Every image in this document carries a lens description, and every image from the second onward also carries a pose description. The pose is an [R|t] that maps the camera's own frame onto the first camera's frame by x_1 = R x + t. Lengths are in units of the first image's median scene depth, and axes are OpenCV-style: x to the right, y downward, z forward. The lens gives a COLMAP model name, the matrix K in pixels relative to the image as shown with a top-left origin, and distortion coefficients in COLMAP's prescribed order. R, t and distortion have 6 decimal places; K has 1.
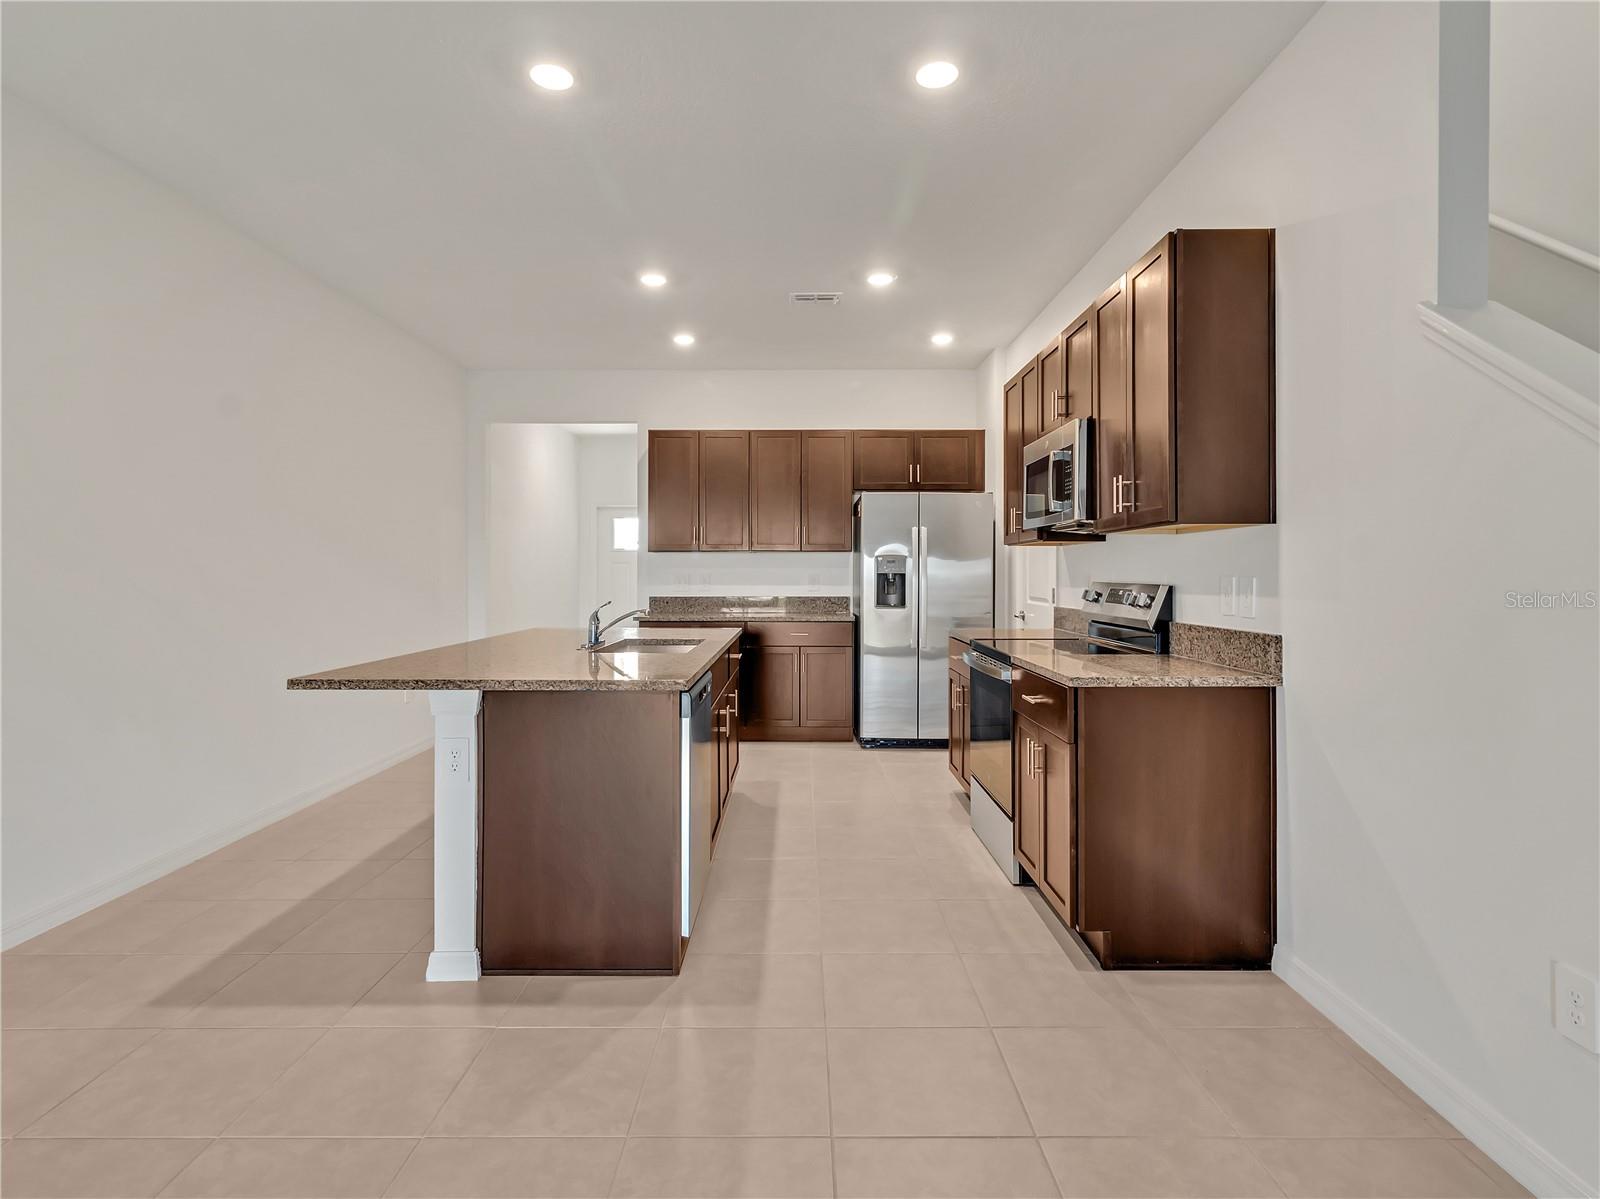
lens RADIAL K [[843.7, 0, 799.1], [0, 843.7, 583.4], [0, 0, 1]] dist [0.001264, 0.000207]
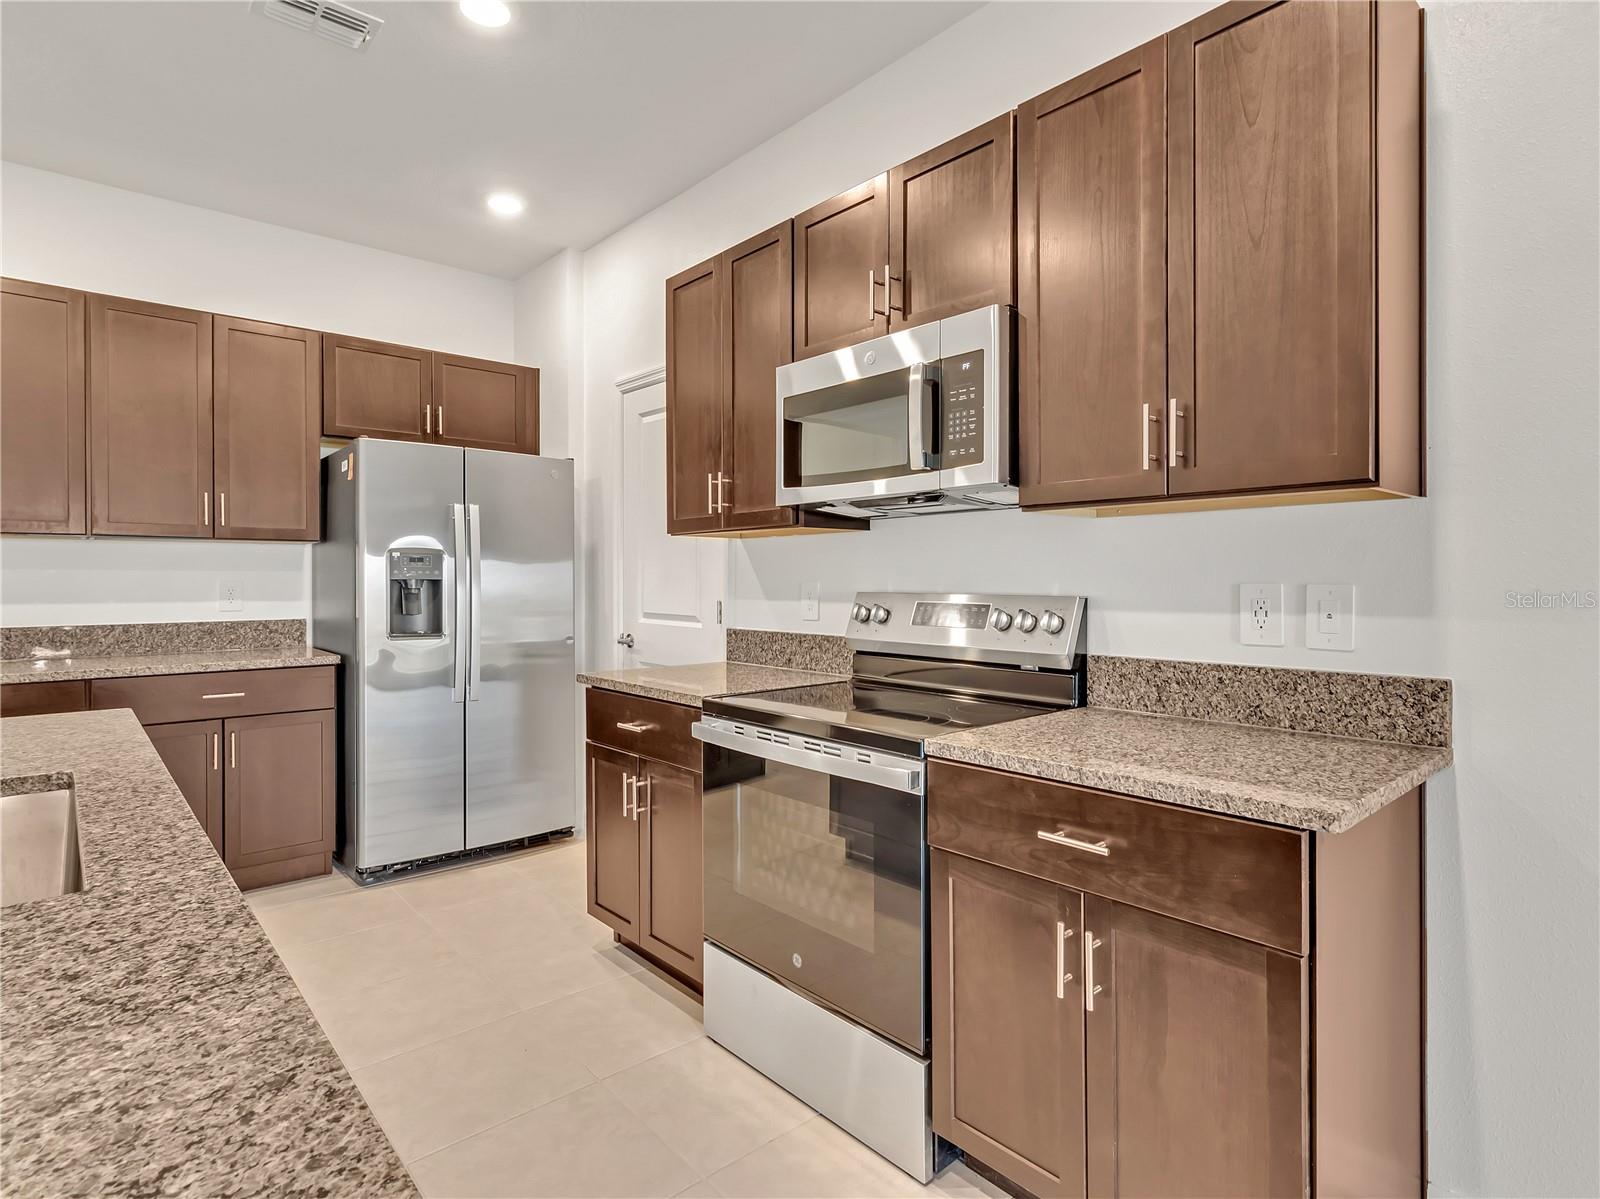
lens RADIAL K [[843.7, 0, 799.1], [0, 843.7, 583.4], [0, 0, 1]] dist [0.001264, 0.000207]
pose [[0.749977, -0.004057, 0.661452, -0.081221], [0.008316, 0.999960, -0.003297, -0.005023], [-0.661412, 0.007974, 0.749980, 0.378219]]
